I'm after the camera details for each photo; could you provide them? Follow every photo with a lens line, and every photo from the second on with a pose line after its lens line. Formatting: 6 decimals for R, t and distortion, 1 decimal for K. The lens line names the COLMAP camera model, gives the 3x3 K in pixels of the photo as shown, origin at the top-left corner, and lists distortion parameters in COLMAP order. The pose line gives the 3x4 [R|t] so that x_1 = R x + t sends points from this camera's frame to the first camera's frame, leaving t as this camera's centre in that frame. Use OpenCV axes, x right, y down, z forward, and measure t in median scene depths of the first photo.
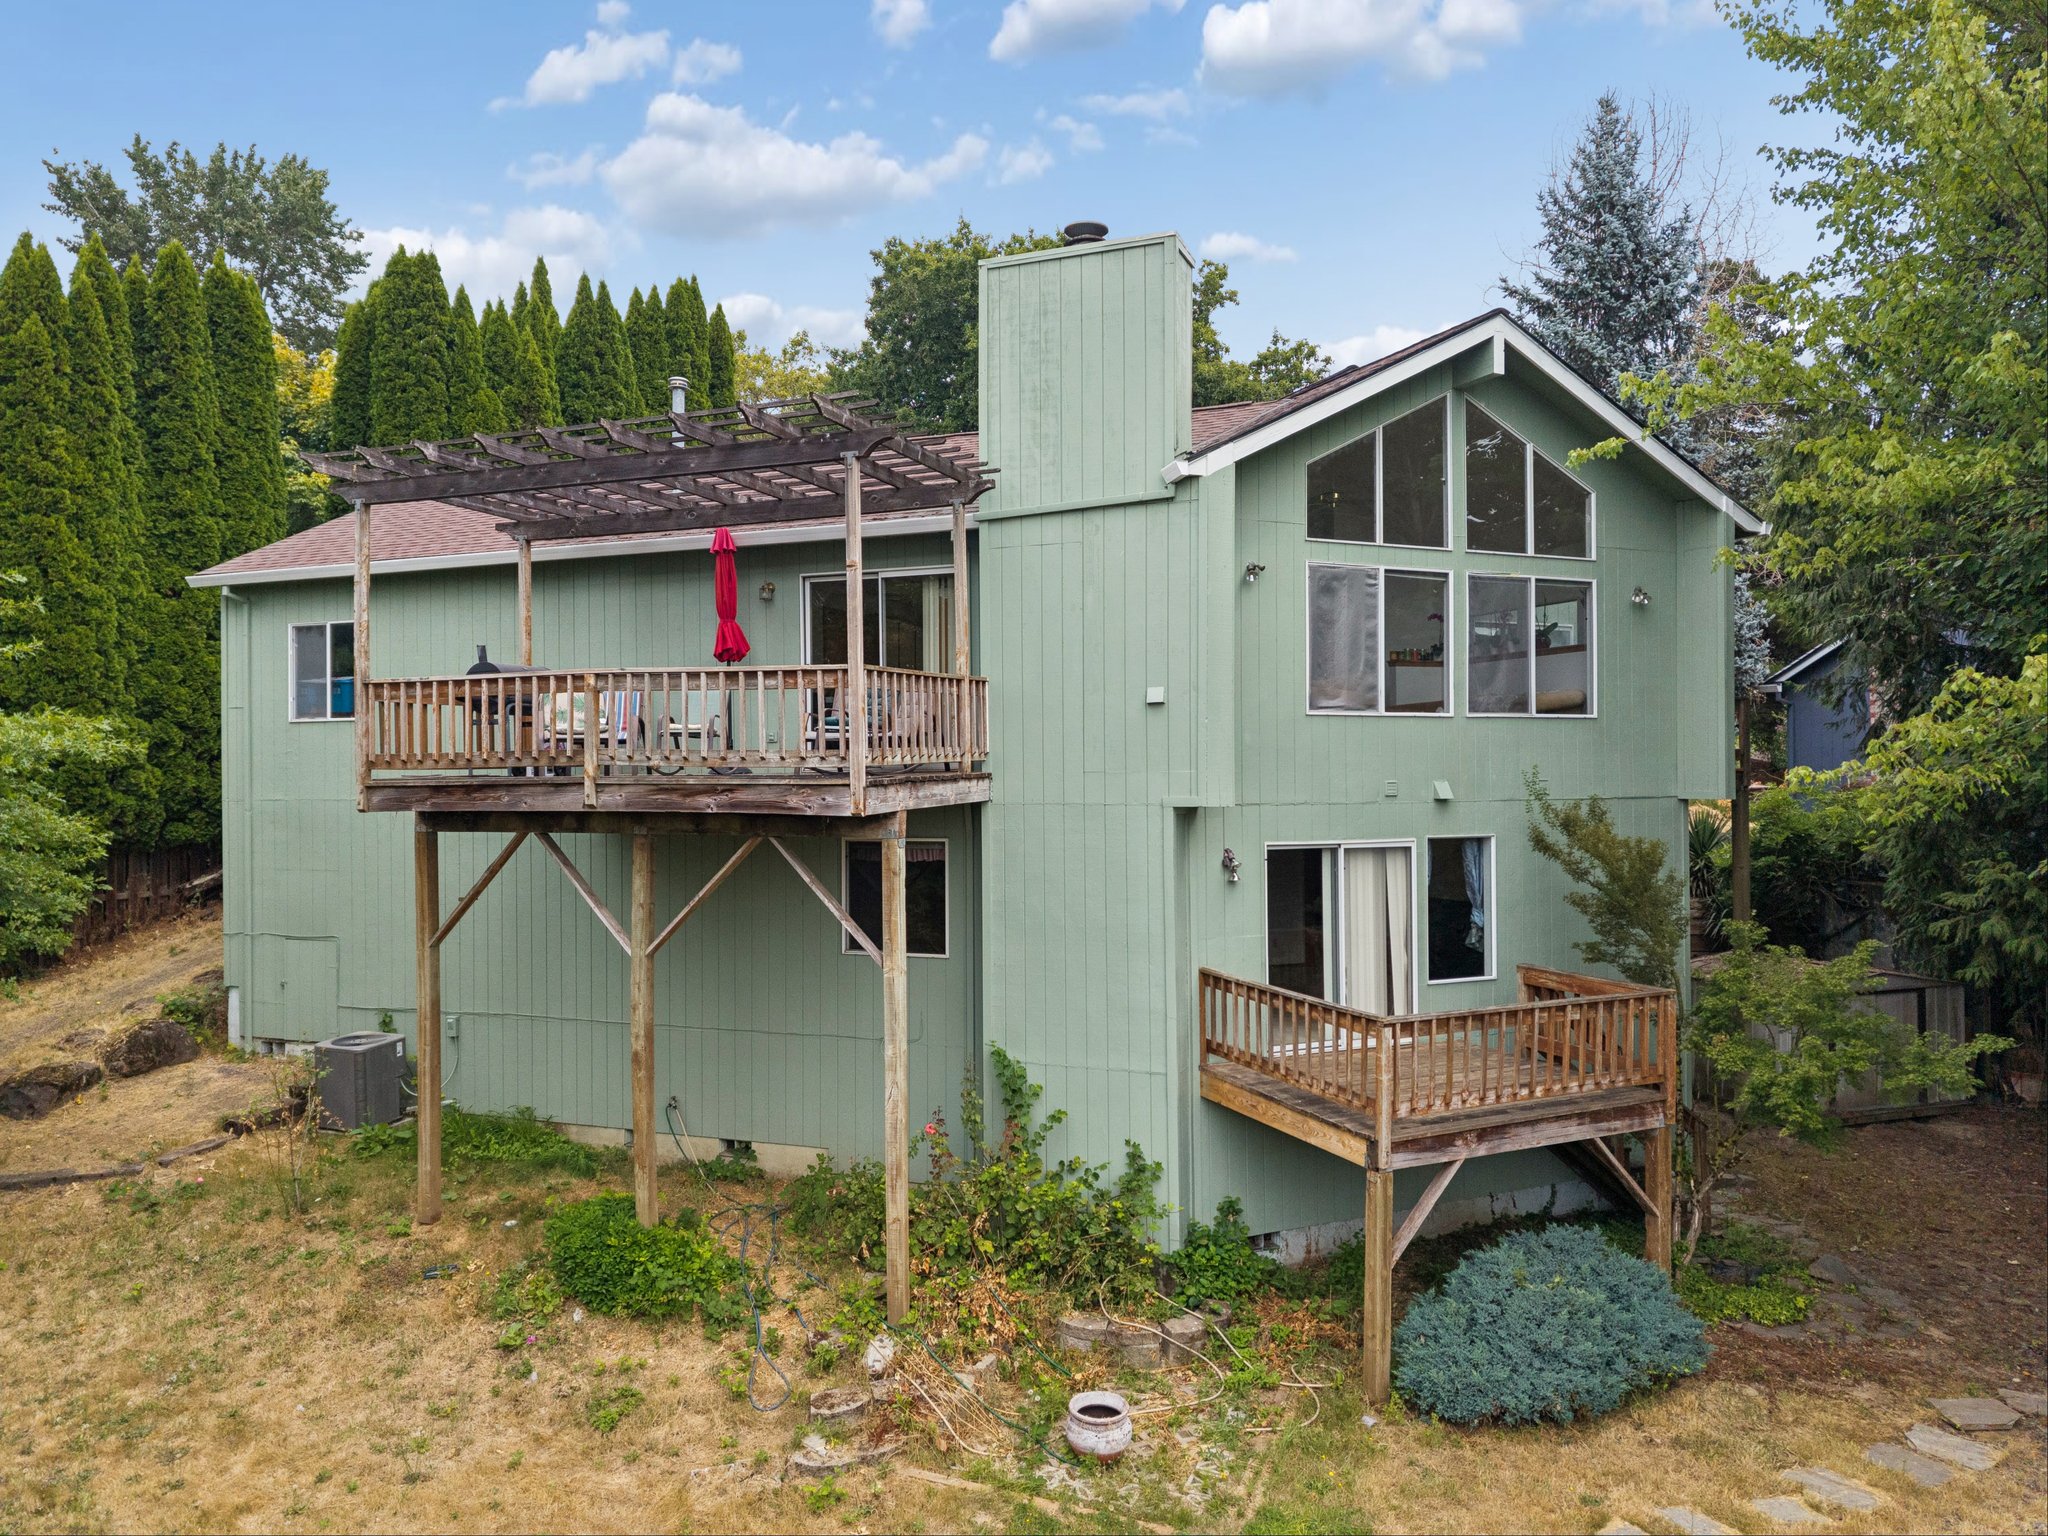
lens RADIAL K [[1349.6, 0, 1024.0], [0, 1349.6, 768.0], [0, 0, 1]] dist [0.035971, -0.033875]
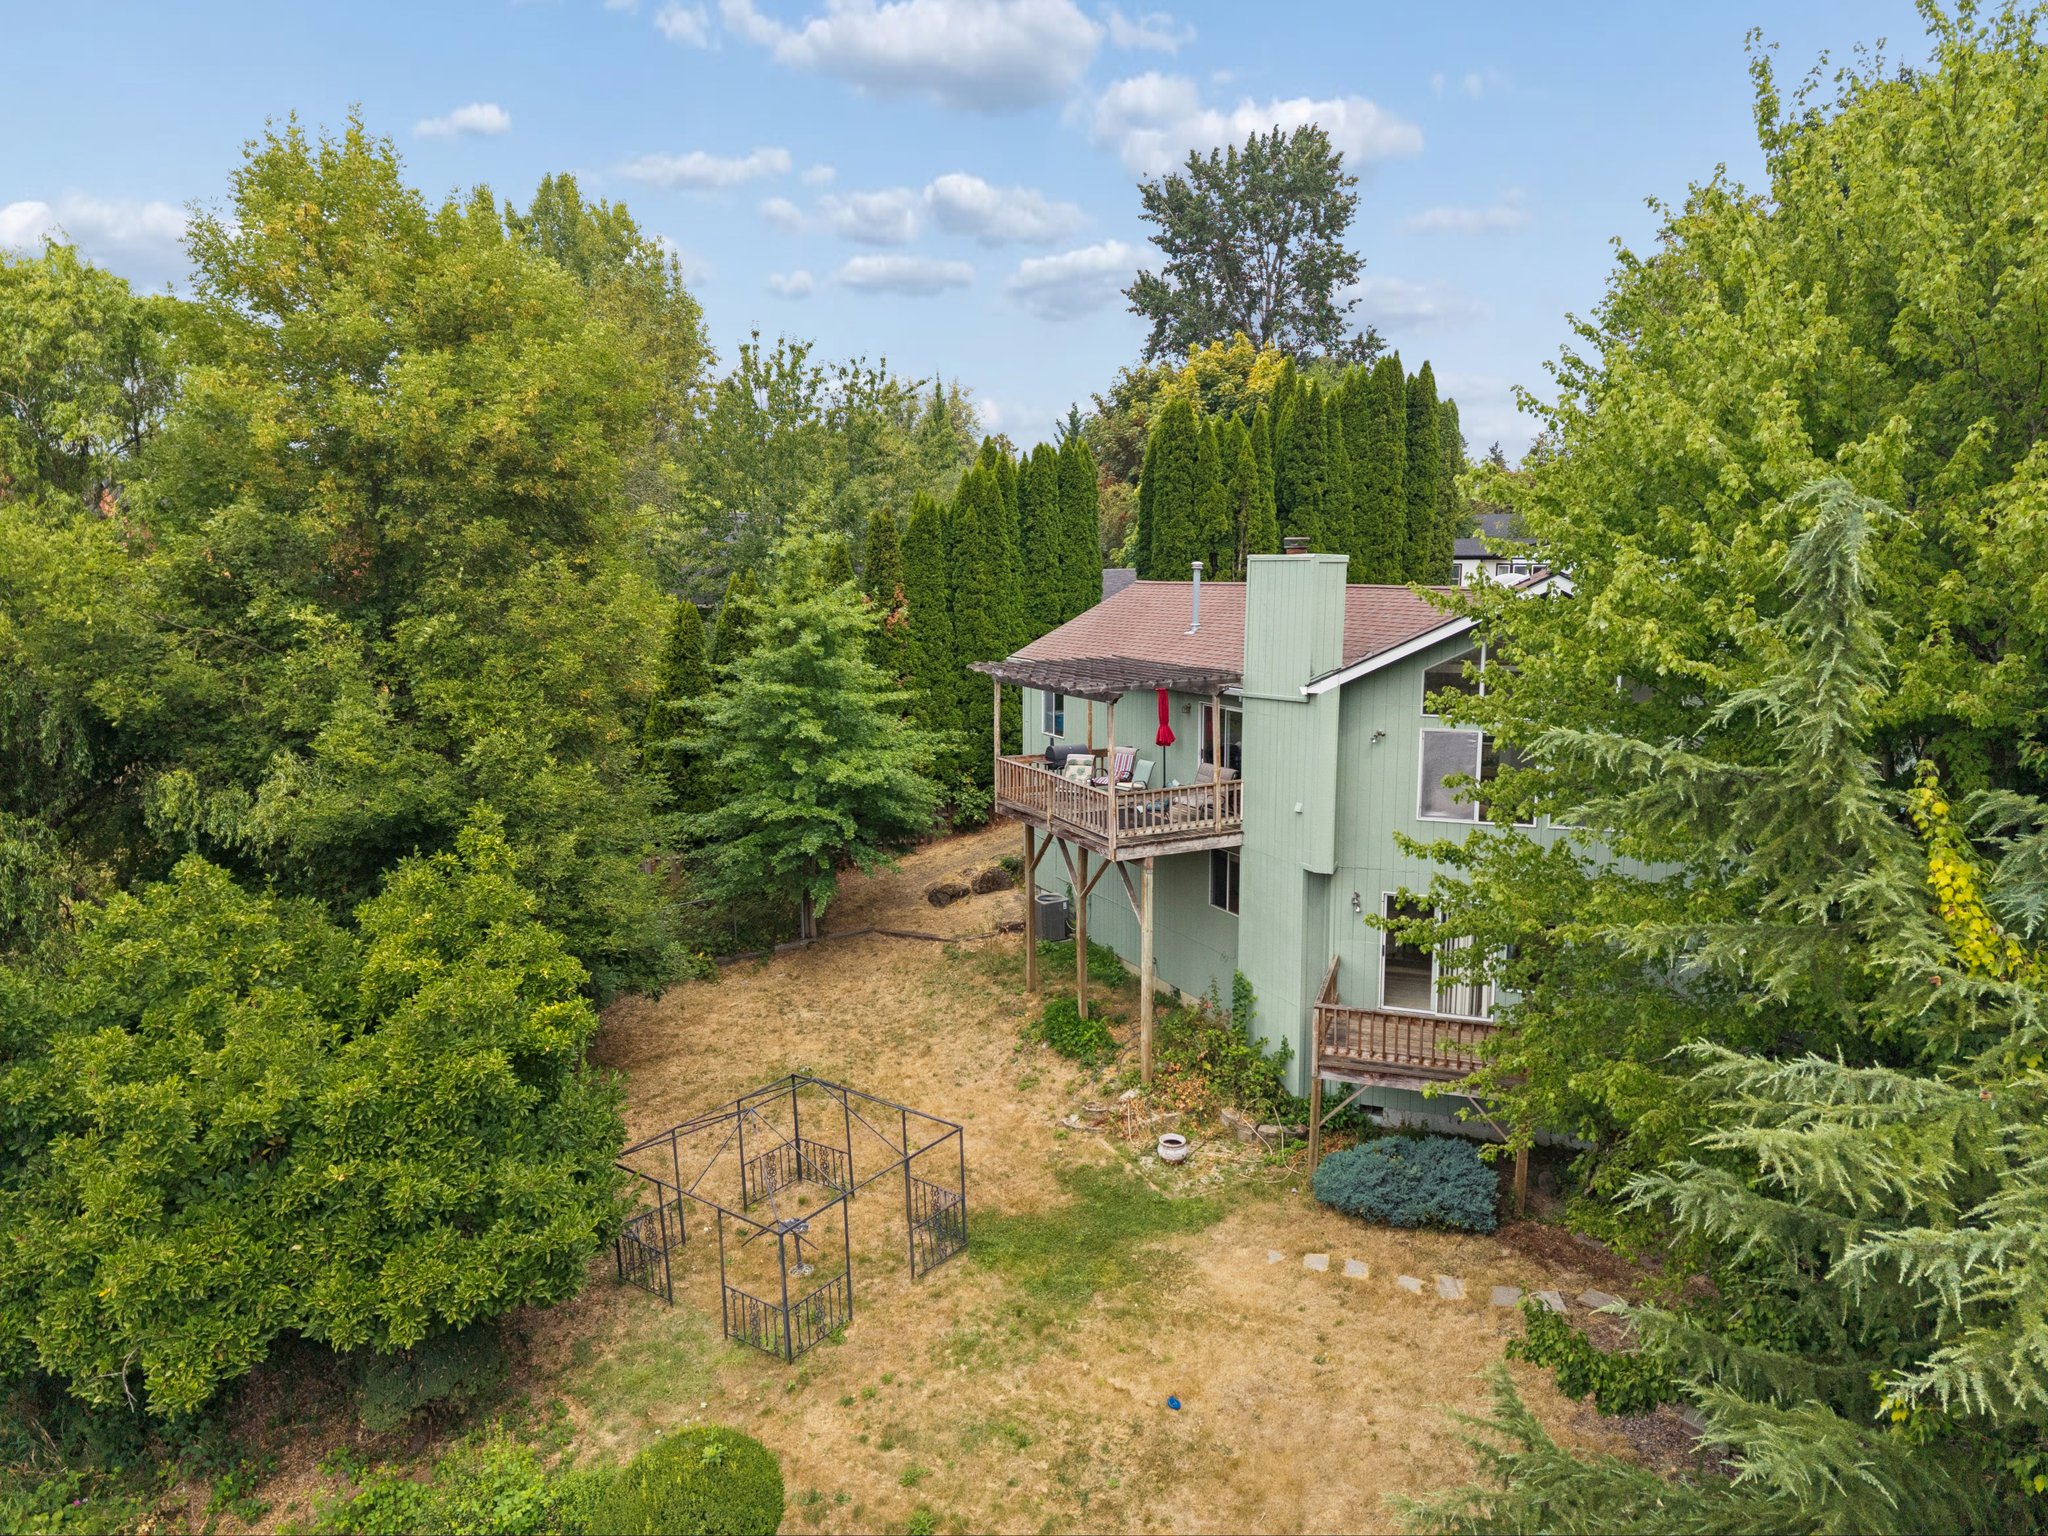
lens RADIAL K [[1349.6, 0, 1024.0], [0, 1349.6, 768.0], [0, 0, 1]] dist [0.035971, -0.033875]
pose [[0.711579, 0.111812, -0.693653, 0.977028], [-0.003262, 0.987771, 0.155875, -0.348106], [0.702599, -0.108655, 0.703242, -0.490340]]
